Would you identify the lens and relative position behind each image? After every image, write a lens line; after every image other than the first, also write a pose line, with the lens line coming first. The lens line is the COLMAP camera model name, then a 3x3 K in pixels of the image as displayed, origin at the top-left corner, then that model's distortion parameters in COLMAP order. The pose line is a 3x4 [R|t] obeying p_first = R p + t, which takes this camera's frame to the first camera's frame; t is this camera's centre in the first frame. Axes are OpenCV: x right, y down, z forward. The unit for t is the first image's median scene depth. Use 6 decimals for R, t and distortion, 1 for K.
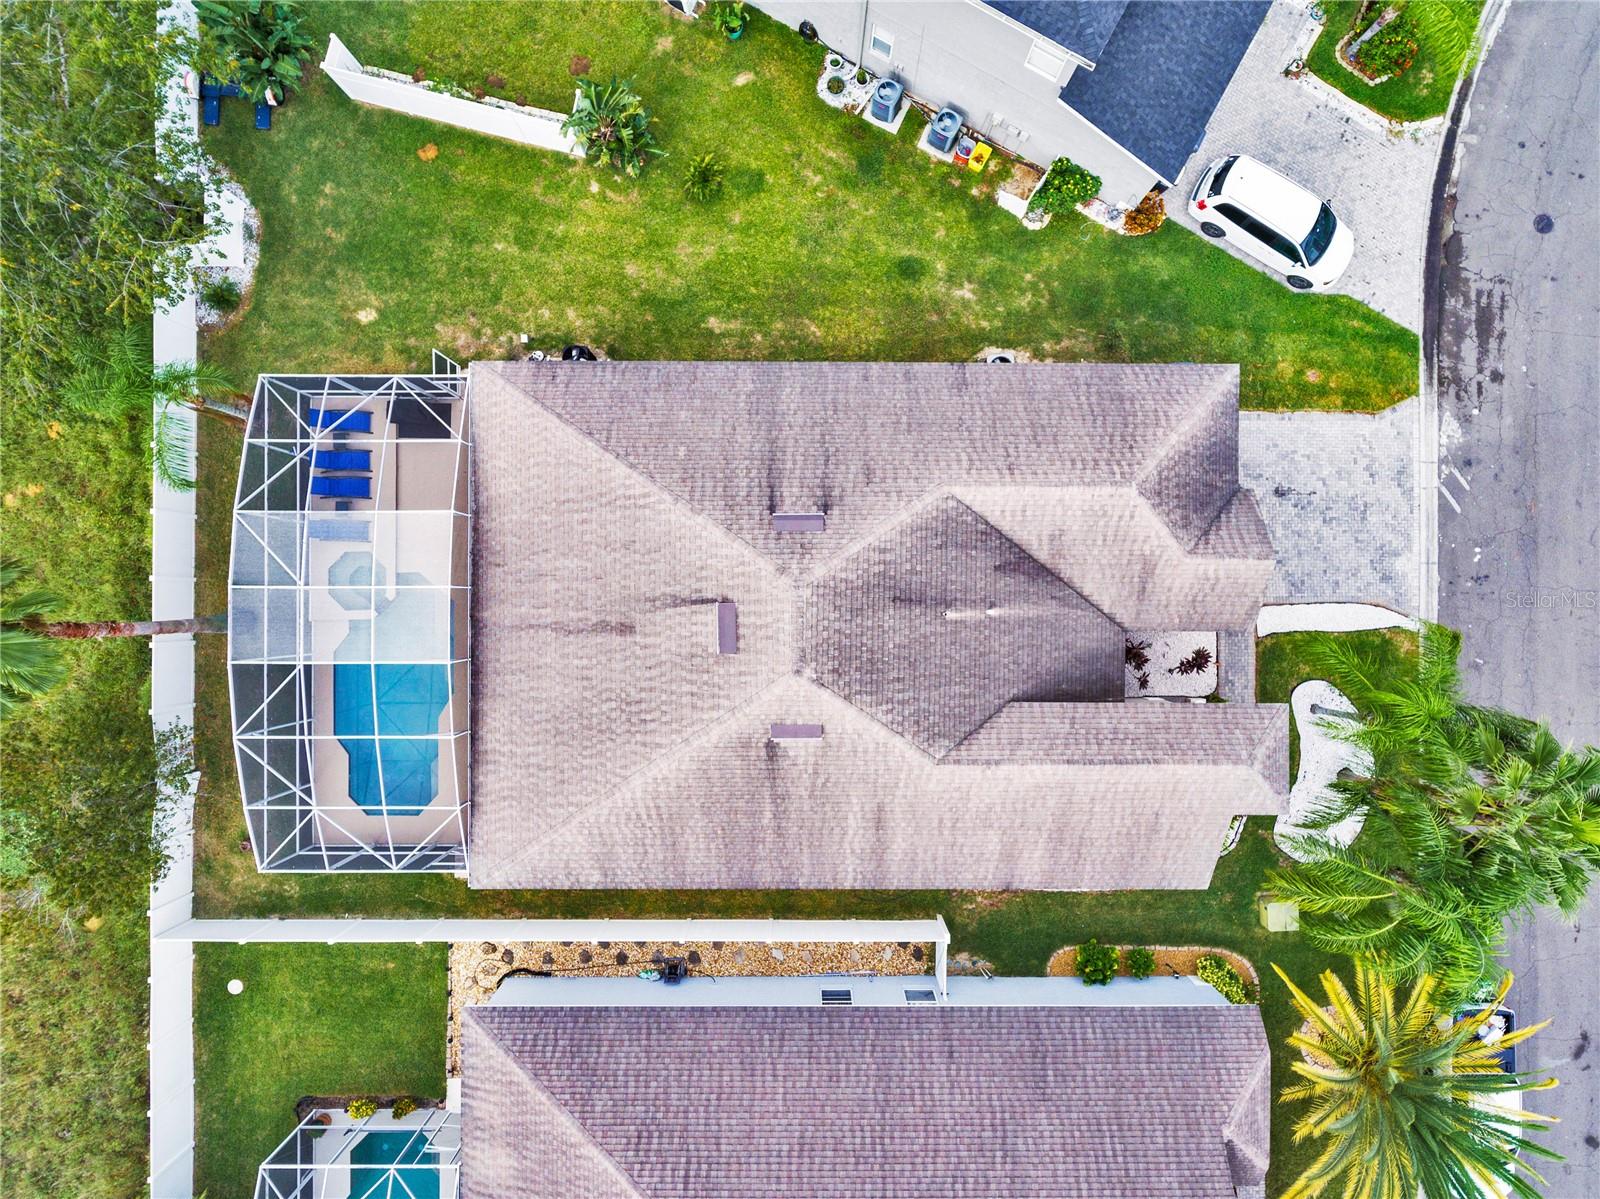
lens RADIAL K [[946.7, 0, 812.1], [0, 946.7, 597.4], [0, 0, 1]] dist [-0.000201, -0.002039]
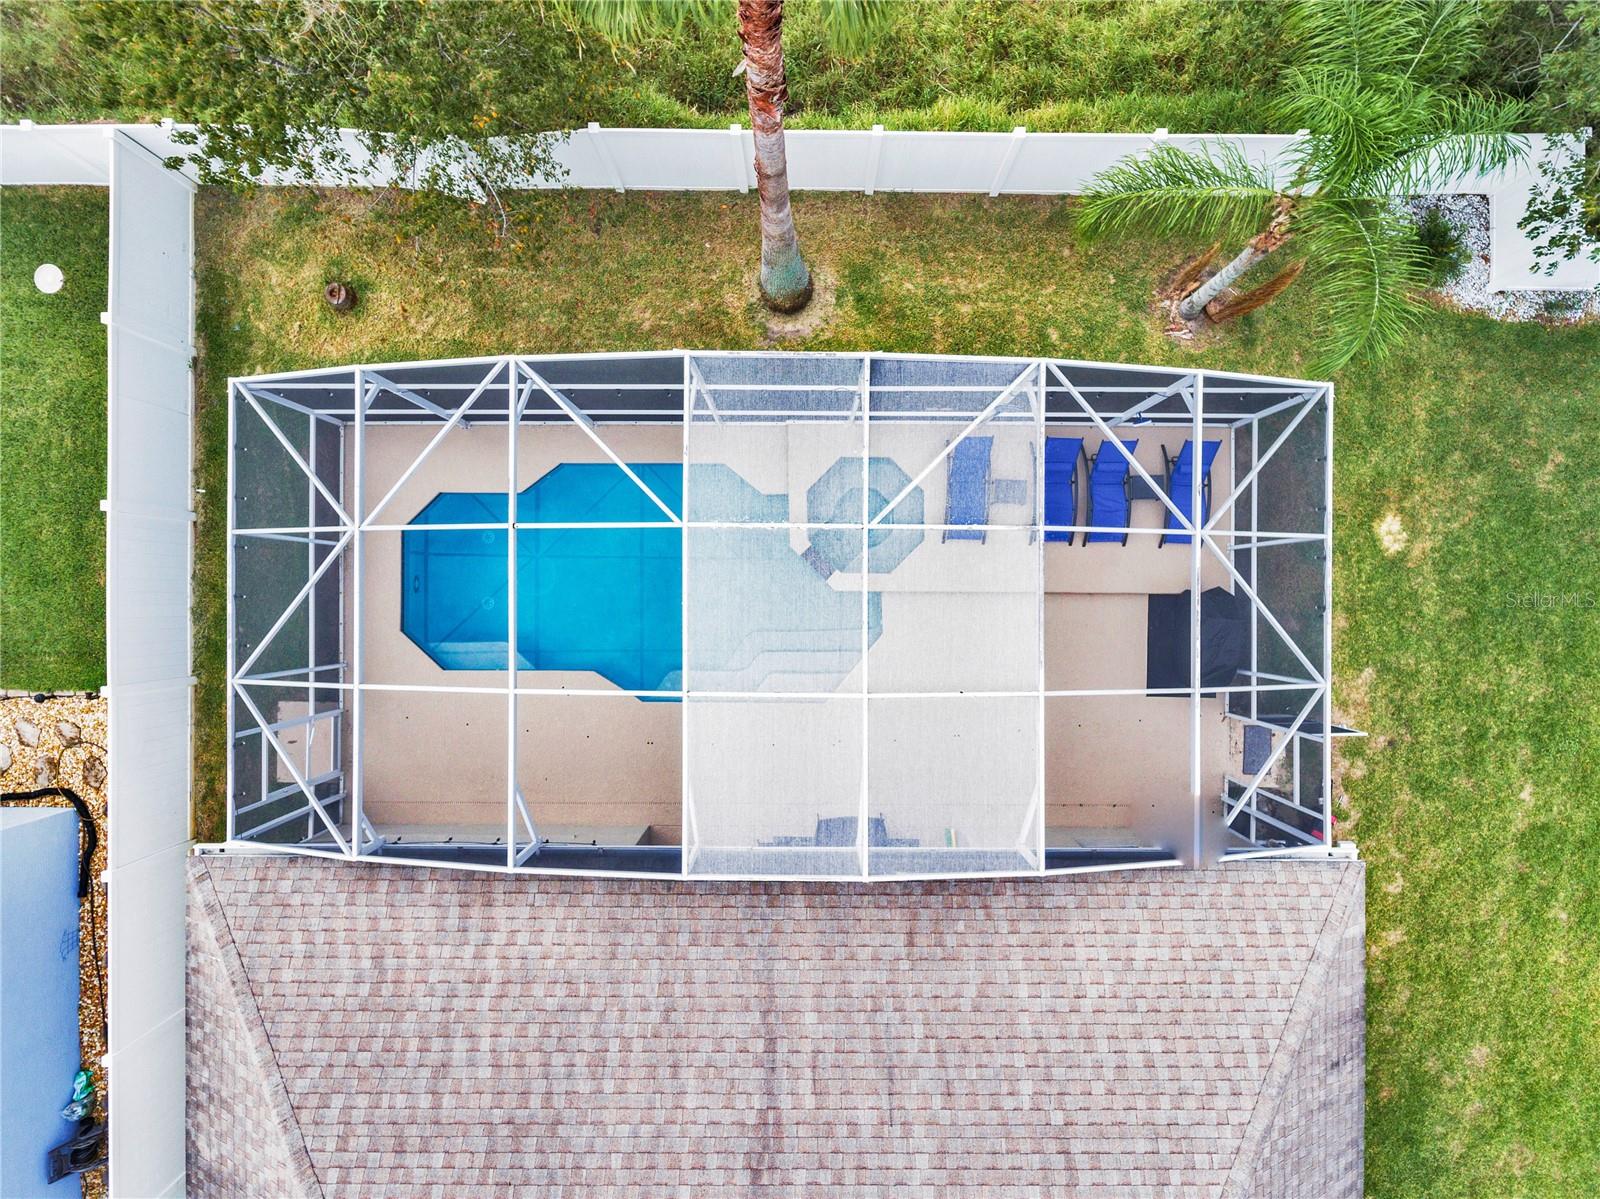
lens RADIAL K [[946.7, 0, 812.1], [0, 946.7, 597.4], [0, 0, 1]] dist [-0.000201, -0.002039]
pose [[-0.003108, 0.999987, -0.003974, -0.414836], [-0.999995, -0.003109, -0.000182, 0.010521], [-0.000195, 0.003973, 0.999992, 0.474333]]
